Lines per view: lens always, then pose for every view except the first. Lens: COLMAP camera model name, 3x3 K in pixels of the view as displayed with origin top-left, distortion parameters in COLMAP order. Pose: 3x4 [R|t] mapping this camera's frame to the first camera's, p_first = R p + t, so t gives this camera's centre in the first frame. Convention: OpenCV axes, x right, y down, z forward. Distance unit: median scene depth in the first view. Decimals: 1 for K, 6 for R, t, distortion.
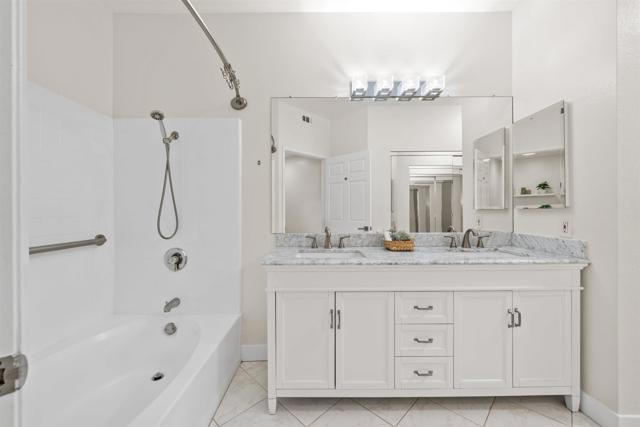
lens RADIAL K [[249.6, 0, 302.0], [0, 249.6, 212.4], [0, 0, 1]] dist [-0.001851, -0.000159]
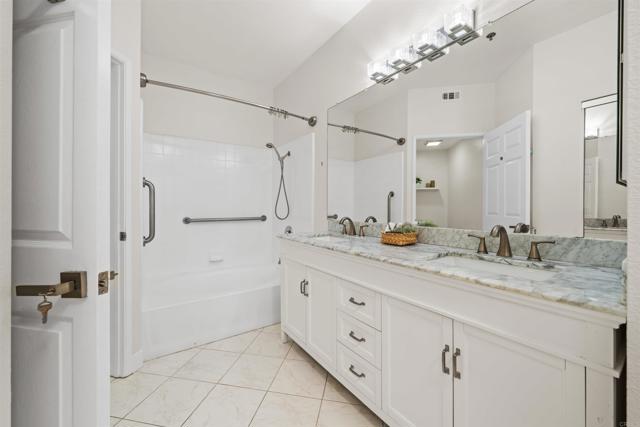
lens RADIAL K [[249.6, 0, 315.7], [0, 249.6, 207.1], [0, 0, 1]] dist [-0.001851, -0.000159]
pose [[0.568232, 0.006116, -0.822845, 0.895421], [-0.007638, 0.999968, 0.002158, 0.021177], [0.822833, 0.005059, 0.568261, 0.261183]]
